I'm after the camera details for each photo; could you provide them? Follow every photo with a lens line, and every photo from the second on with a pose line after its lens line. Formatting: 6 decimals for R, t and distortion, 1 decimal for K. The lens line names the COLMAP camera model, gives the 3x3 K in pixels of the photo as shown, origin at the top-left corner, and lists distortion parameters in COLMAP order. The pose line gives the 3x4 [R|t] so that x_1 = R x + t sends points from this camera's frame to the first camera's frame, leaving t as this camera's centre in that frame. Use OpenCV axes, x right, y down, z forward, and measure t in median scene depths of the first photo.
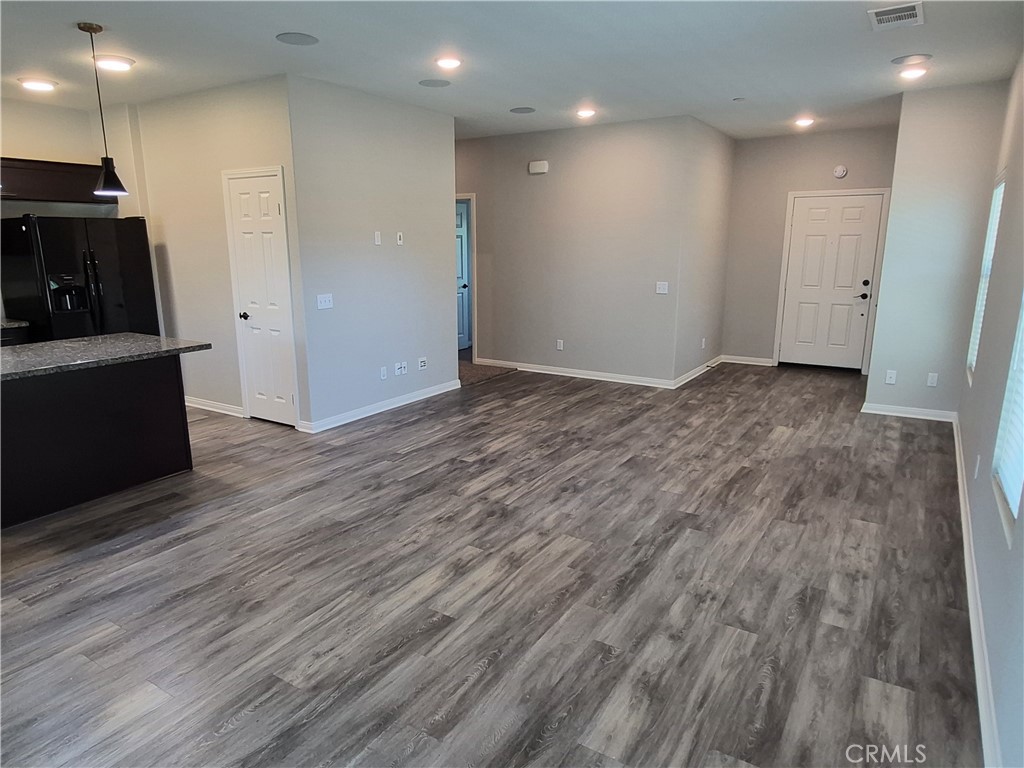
lens RADIAL K [[658.4, 0, 508.1], [0, 658.4, 390.1], [0, 0, 1]] dist [-0.005660, -0.002613]
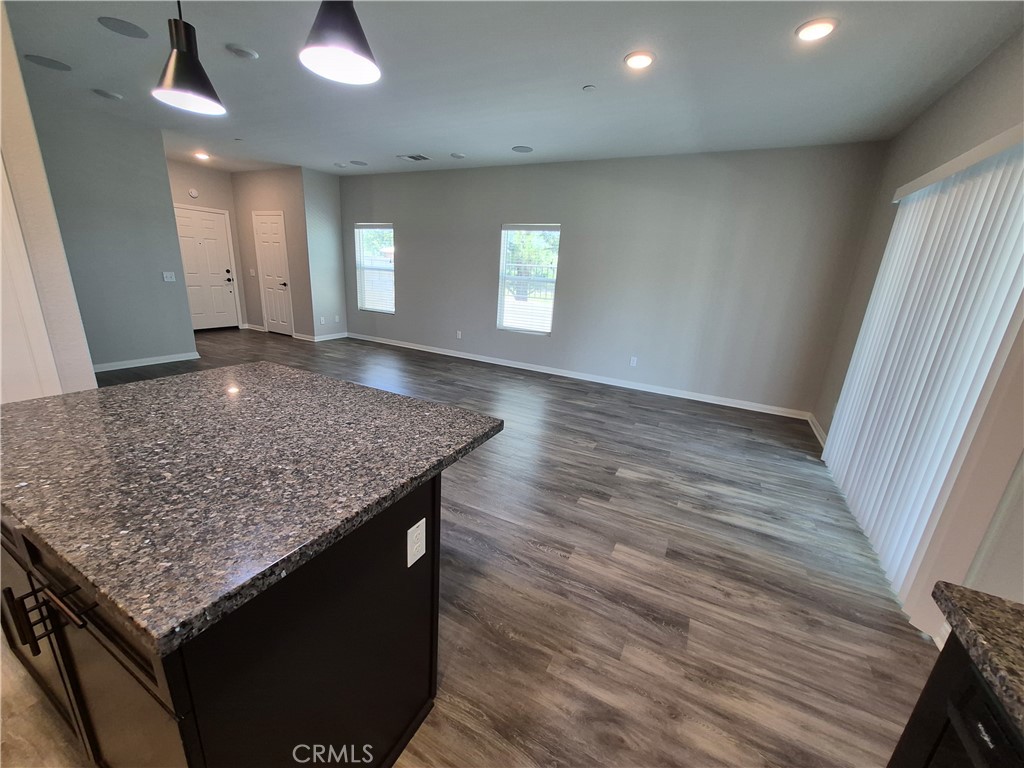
lens RADIAL K [[400.4, 0, 507.8], [0, 400.4, 383.6], [0, 0, 1]] dist [-0.002116, -0.000090]
pose [[-0.081696, -0.275953, 0.957693, -0.680673], [0.163099, 0.944249, 0.285993, -0.097353], [-0.983221, 0.179563, -0.032134, 0.549878]]
